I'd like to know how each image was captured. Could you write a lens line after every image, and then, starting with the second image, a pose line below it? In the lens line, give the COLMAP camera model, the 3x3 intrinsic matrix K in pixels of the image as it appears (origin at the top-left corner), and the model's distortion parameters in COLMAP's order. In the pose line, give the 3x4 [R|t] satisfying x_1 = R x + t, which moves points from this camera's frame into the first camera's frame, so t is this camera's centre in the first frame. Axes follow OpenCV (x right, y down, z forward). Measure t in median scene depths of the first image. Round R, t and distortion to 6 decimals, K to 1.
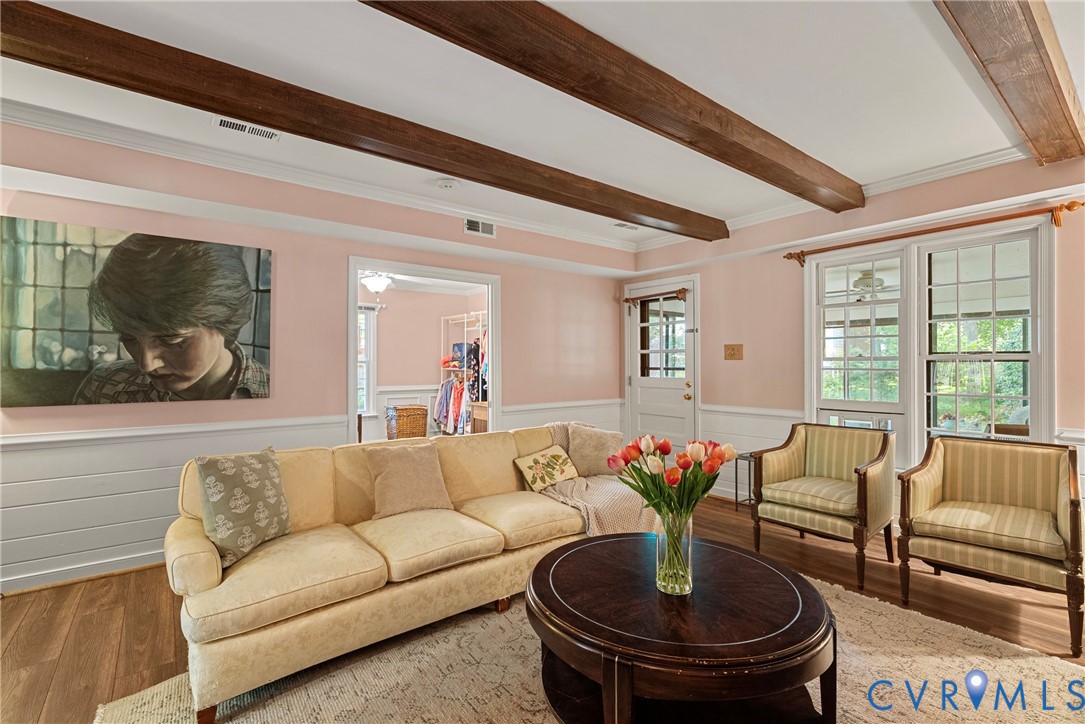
lens RADIAL K [[488.9, 0, 539.3], [0, 488.9, 362.4], [0, 0, 1]] dist [-0.001664, 0.000194]
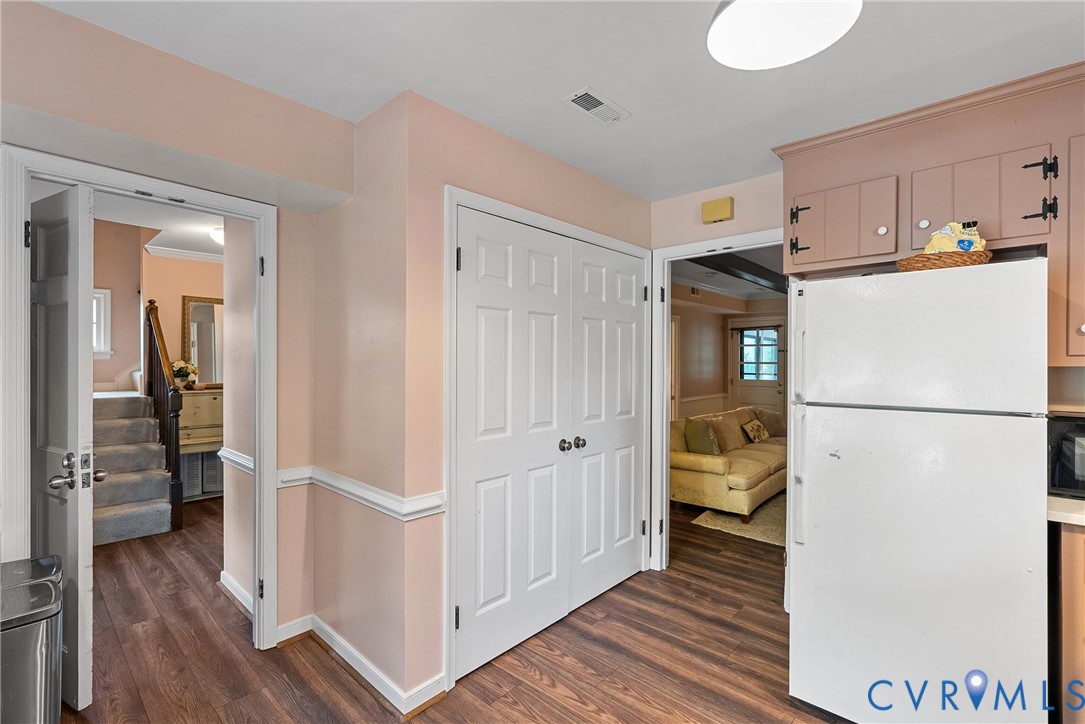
lens RADIAL K [[488.9, 0, 539.3], [0, 488.9, 362.4], [0, 0, 1]] dist [-0.001664, 0.000194]
pose [[0.986693, 0.004677, 0.162528, -0.911822], [-0.006189, 0.999942, 0.008799, -0.045126], [-0.162478, -0.009688, 0.986665, -0.560134]]
